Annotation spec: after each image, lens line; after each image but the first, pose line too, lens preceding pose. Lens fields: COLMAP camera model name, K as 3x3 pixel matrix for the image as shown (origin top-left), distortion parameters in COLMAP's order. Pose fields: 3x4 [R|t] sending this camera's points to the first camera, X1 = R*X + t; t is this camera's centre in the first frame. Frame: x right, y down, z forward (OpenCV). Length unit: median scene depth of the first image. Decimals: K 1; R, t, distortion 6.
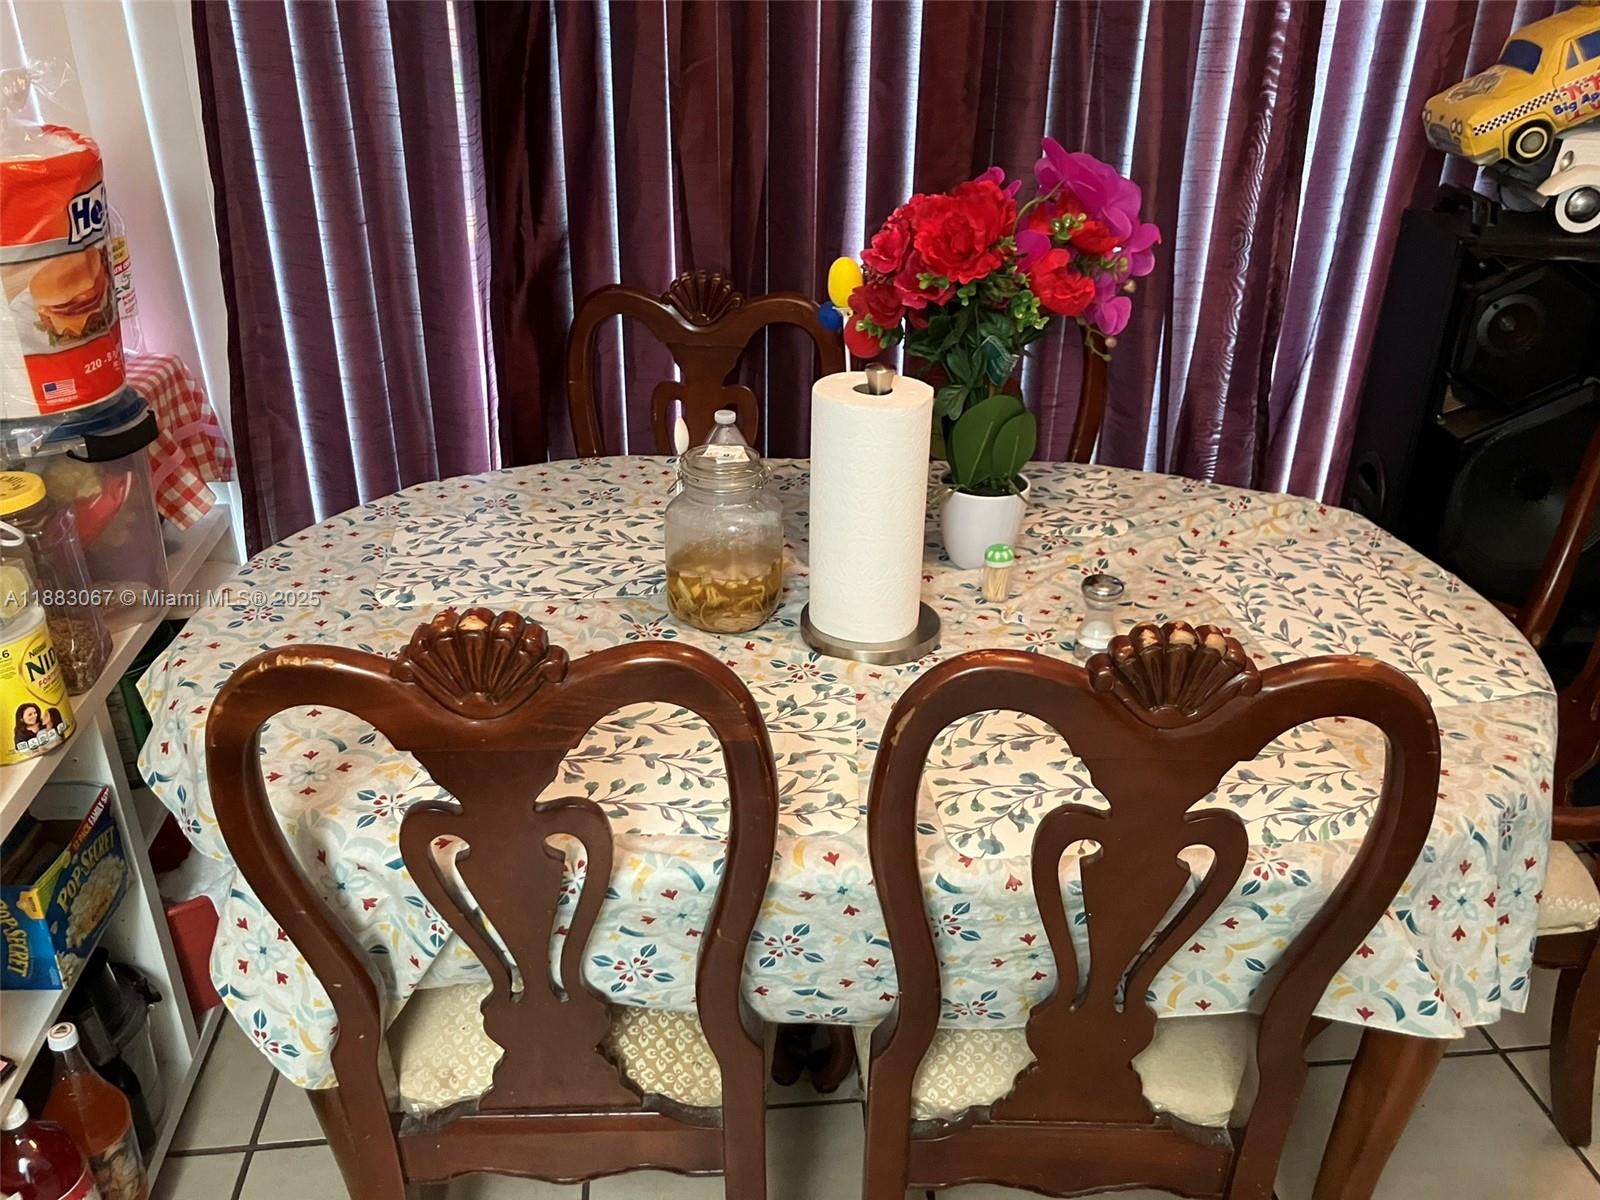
lens RADIAL K [[1333.6, 0, 795.0], [0, 1333.6, 601.2], [0, 0, 1]] dist [0.028500, -0.000886]
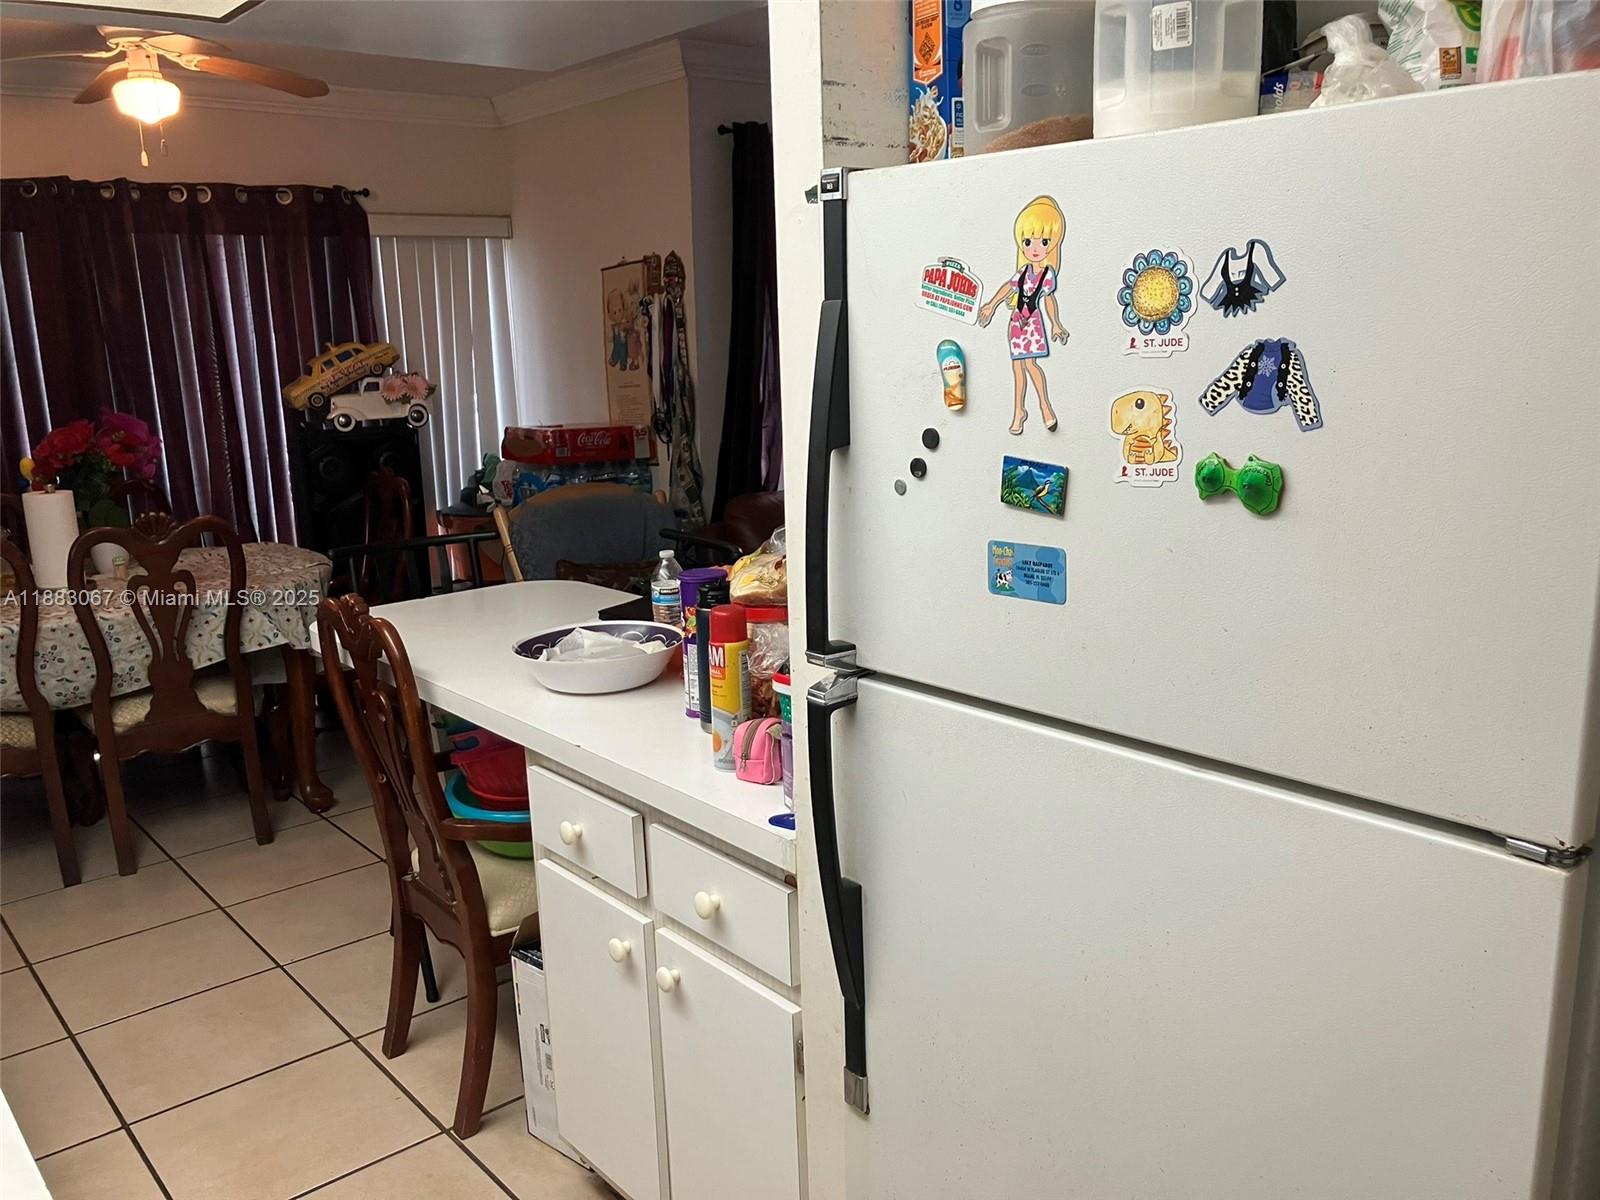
lens RADIAL K [[1333.6, 0, 800.4], [0, 1333.6, 605.2], [0, 0, 1]] dist [0.028500, -0.000886]
pose [[0.828247, -0.159079, 0.537309, -0.206110], [0.278937, 0.948663, -0.149107, 1.028462], [-0.486005, 0.273373, 0.830100, -2.253988]]
